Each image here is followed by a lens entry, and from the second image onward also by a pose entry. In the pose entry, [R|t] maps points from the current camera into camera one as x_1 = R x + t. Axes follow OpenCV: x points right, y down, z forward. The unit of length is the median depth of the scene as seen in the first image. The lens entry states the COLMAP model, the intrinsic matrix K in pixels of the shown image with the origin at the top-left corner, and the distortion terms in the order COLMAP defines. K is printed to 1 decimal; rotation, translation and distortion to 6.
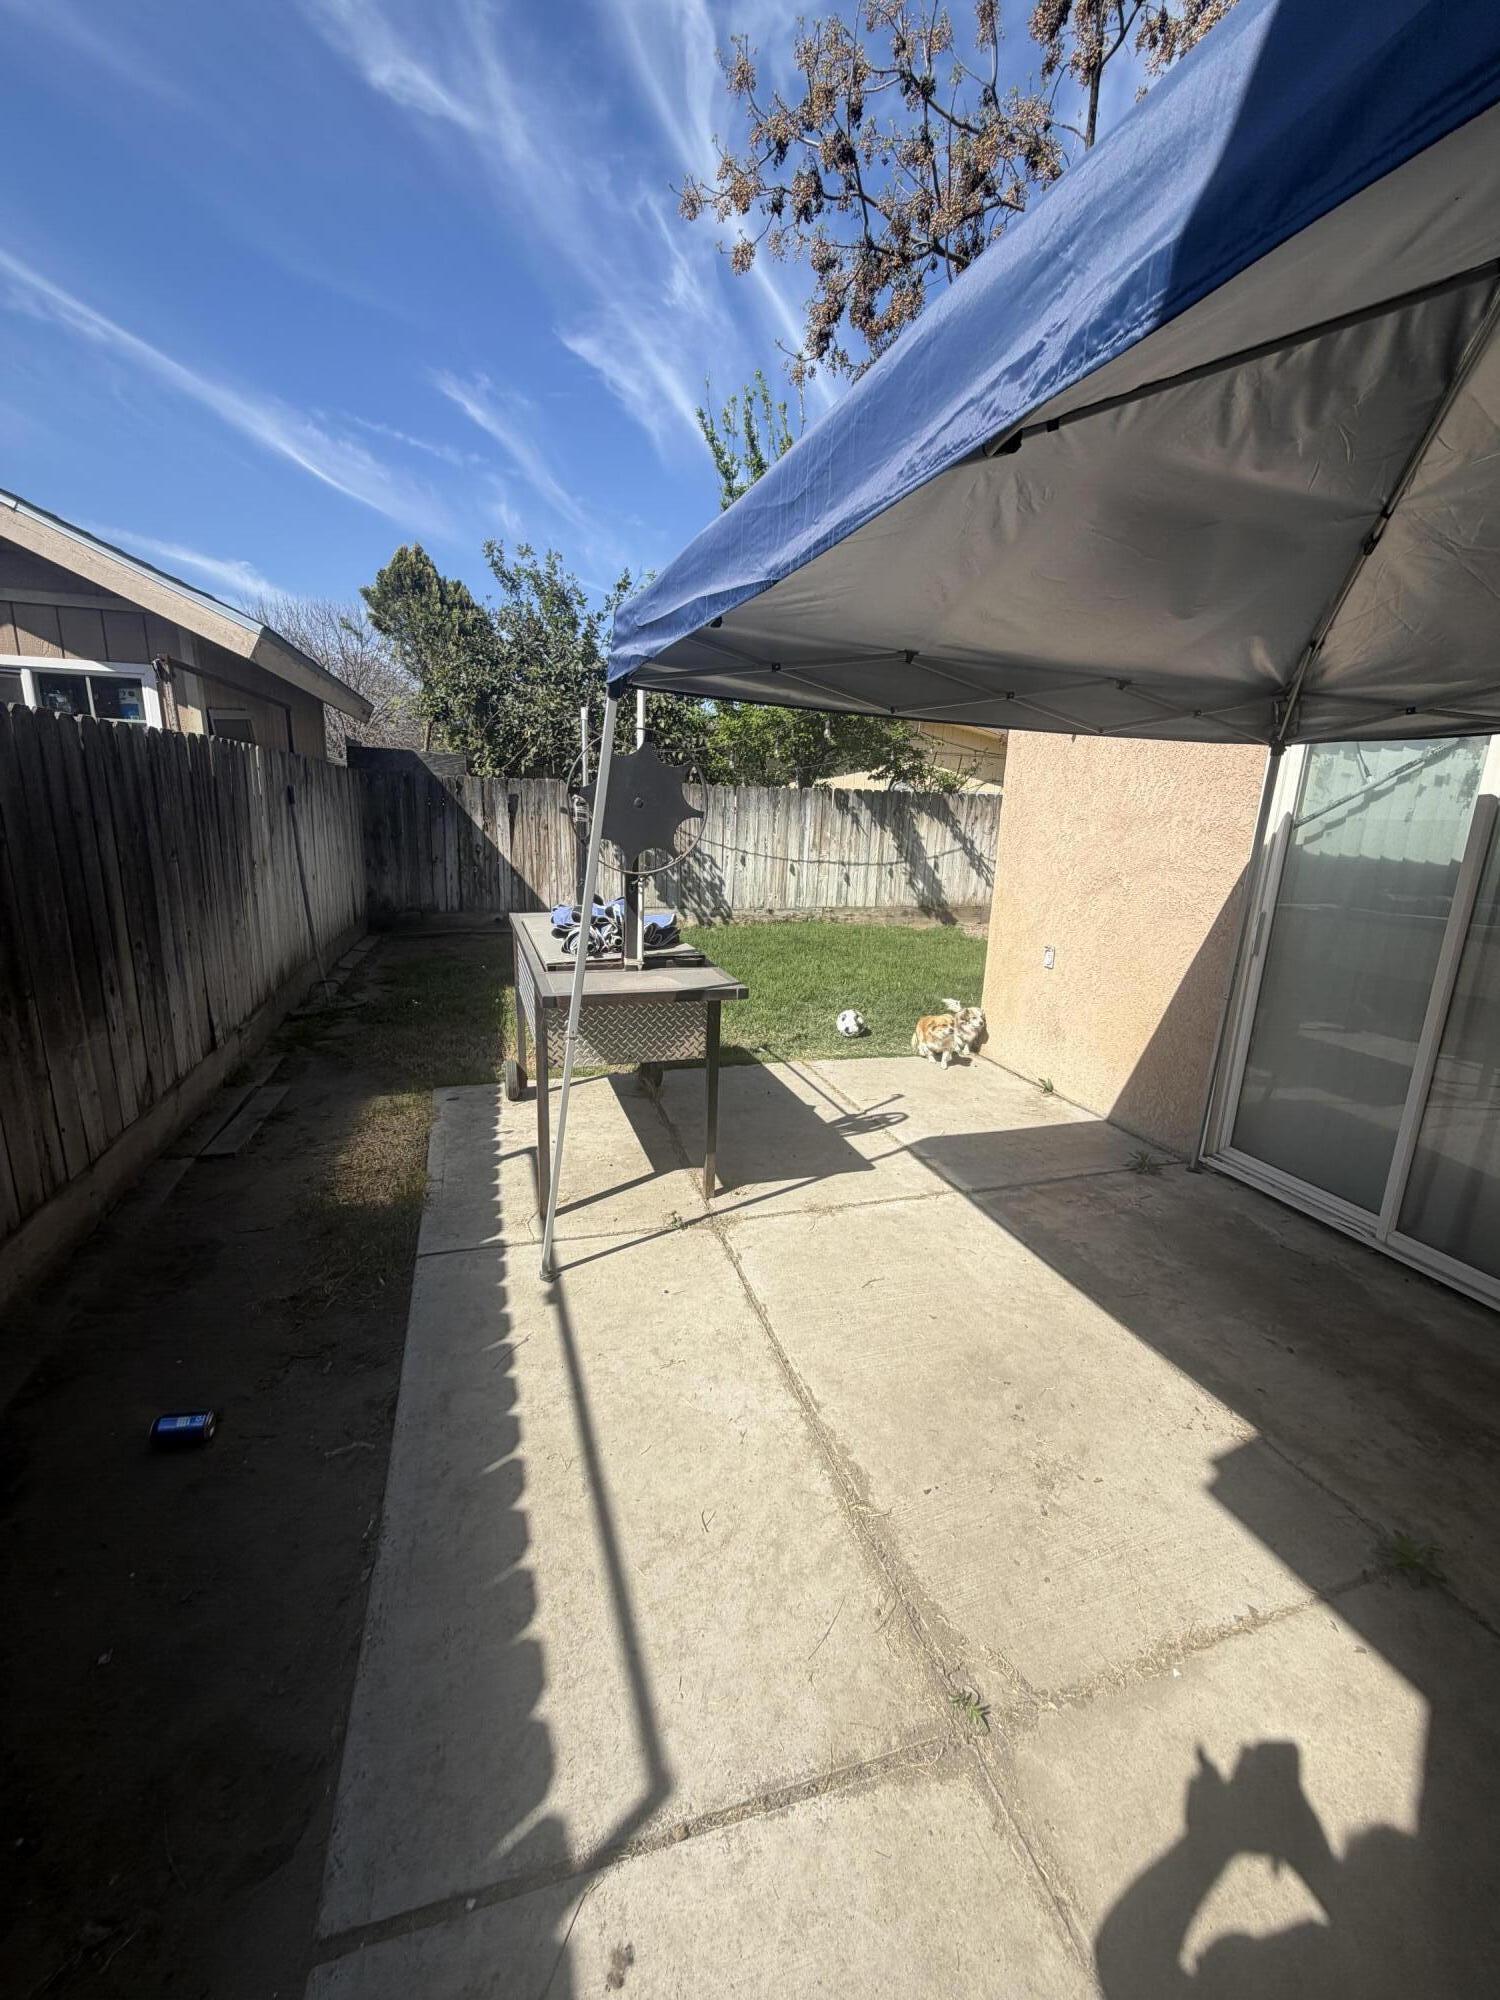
lens RADIAL K [[806.9, 0, 750.0], [0, 806.9, 1000.0], [0, 0, 1]] dist [-0.000634, -0.000040]
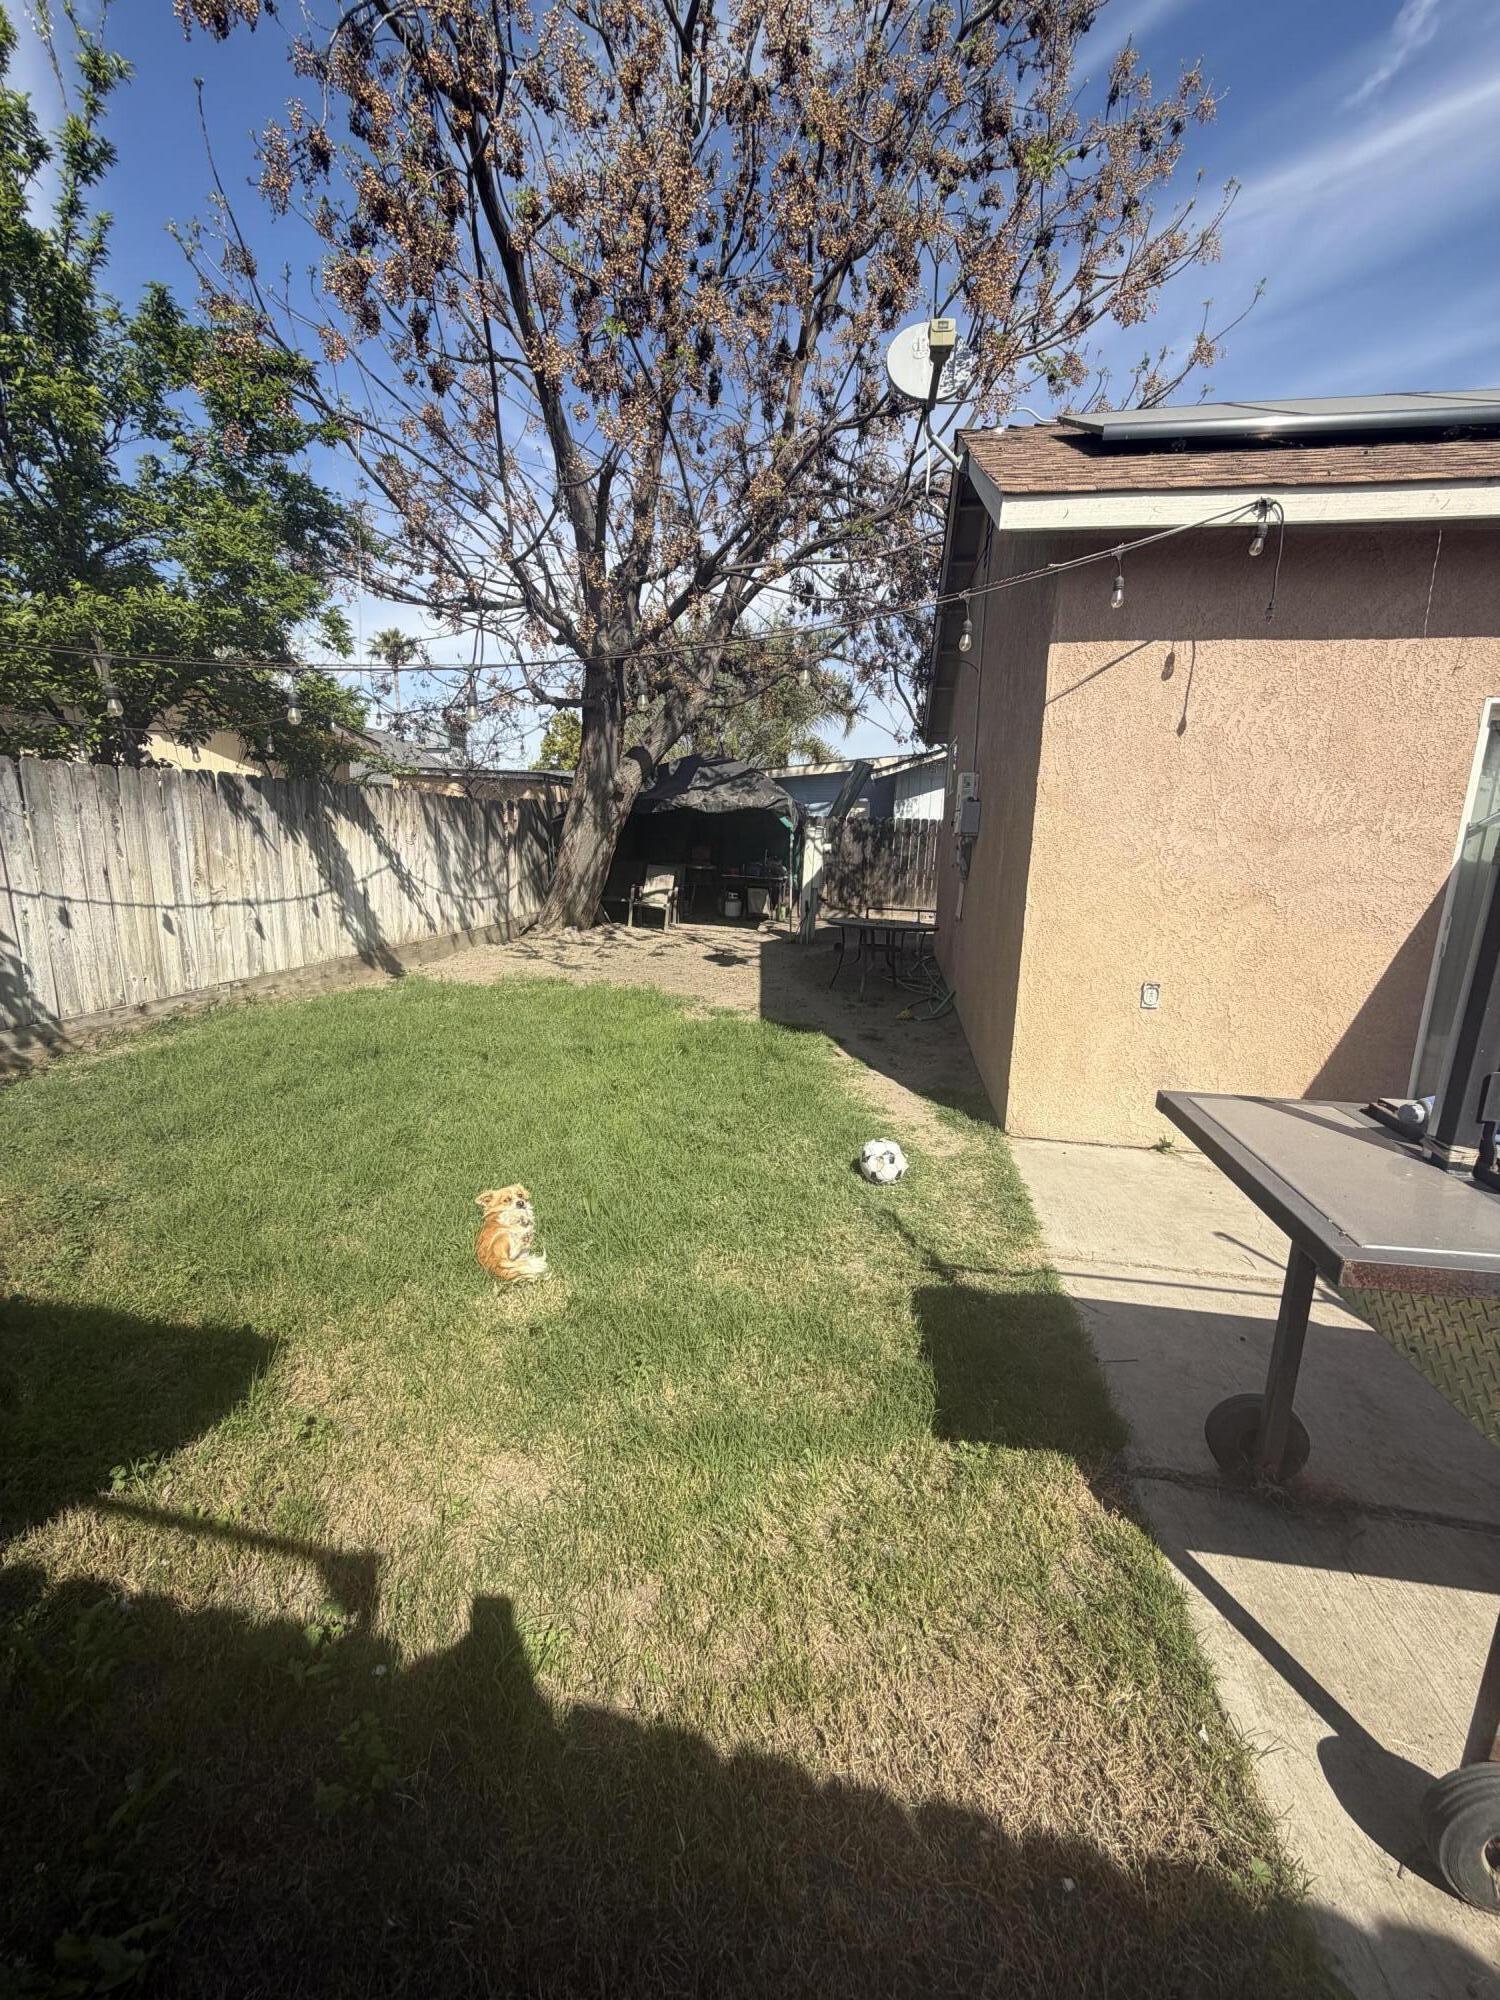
lens RADIAL K [[806.9, 0, 750.0], [0, 806.9, 1000.0], [0, 0, 1]] dist [-0.000634, -0.000040]
pose [[0.463423, -0.199322, 0.863429, -0.229274], [0.196713, 0.973203, 0.119082, -0.098124], [-0.864027, 0.114663, 0.490214, 0.408464]]
